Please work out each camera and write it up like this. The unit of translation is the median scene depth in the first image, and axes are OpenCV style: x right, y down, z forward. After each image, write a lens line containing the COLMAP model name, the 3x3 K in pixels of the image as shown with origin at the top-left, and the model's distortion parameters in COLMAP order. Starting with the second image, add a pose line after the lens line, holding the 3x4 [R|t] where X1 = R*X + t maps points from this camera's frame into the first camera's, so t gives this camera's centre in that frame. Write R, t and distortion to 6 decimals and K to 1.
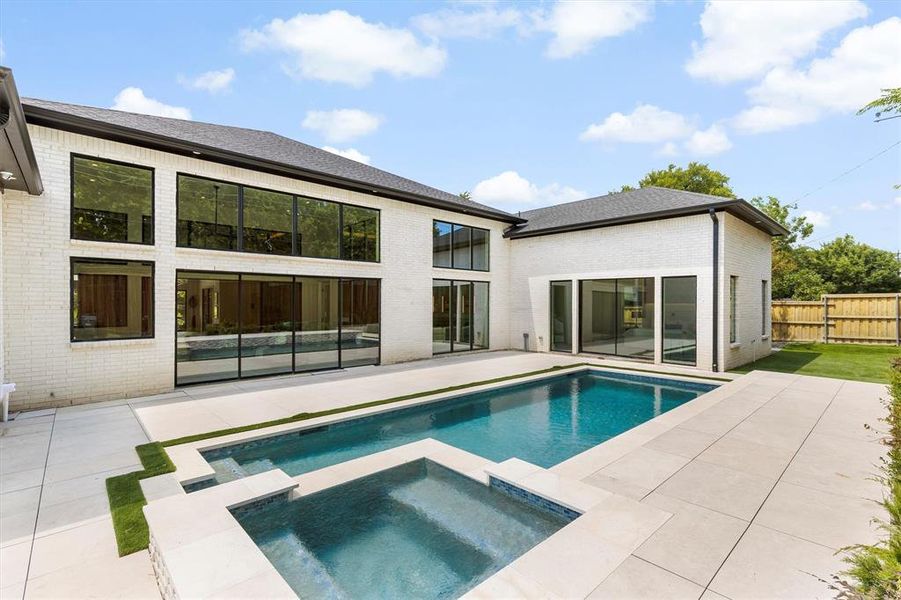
lens RADIAL K [[409.1, 0, 447.6], [0, 409.1, 303.9], [0, 0, 1]] dist [0.002237, 0.000743]
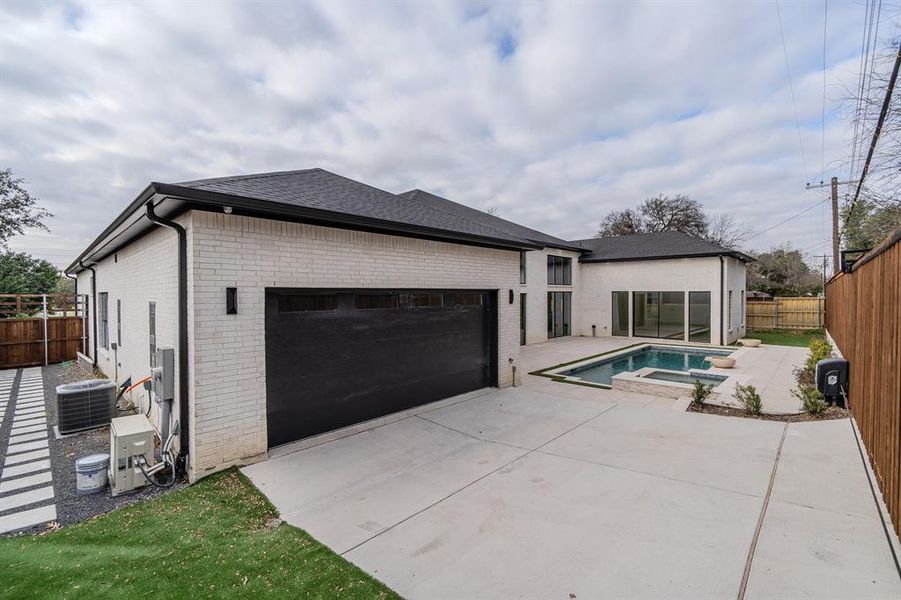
lens RADIAL K [[391.1, 0, 449.6], [0, 391.1, 294.3], [0, 0, 1]] dist [0.000692, -0.000199]
pose [[0.997853, -0.009314, 0.064827, -0.516980], [0.009272, 0.999957, 0.000950, -0.056911], [-0.064833, -0.000347, 0.997896, -0.503516]]
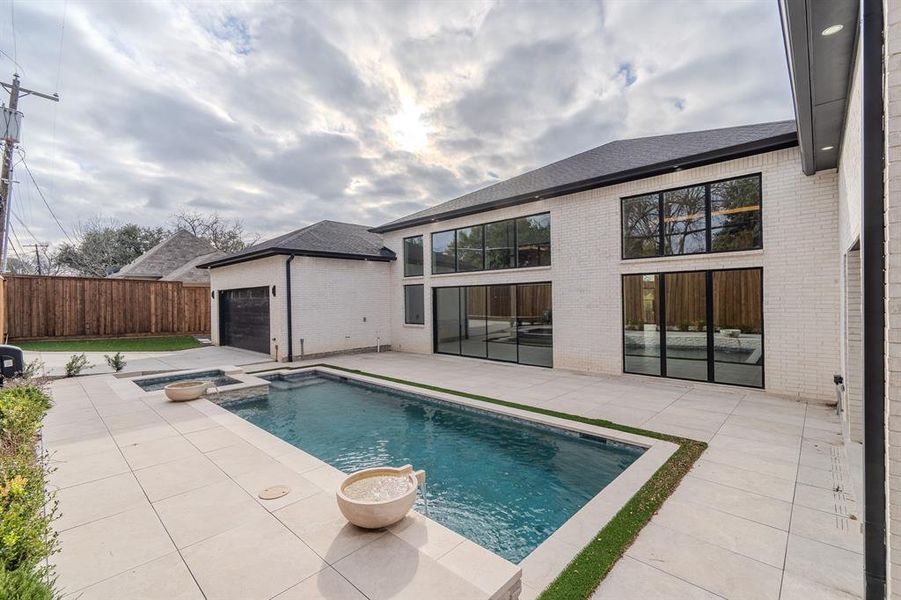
lens RADIAL K [[391.1, 0, 446.6], [0, 391.1, 303.5], [0, 0, 1]] dist [0.000692, -0.000199]
pose [[0.065473, -0.008706, -0.997816, 0.692551], [0.000026, 0.999962, -0.008723, -0.000085], [0.997854, 0.000545, 0.065470, 0.630874]]
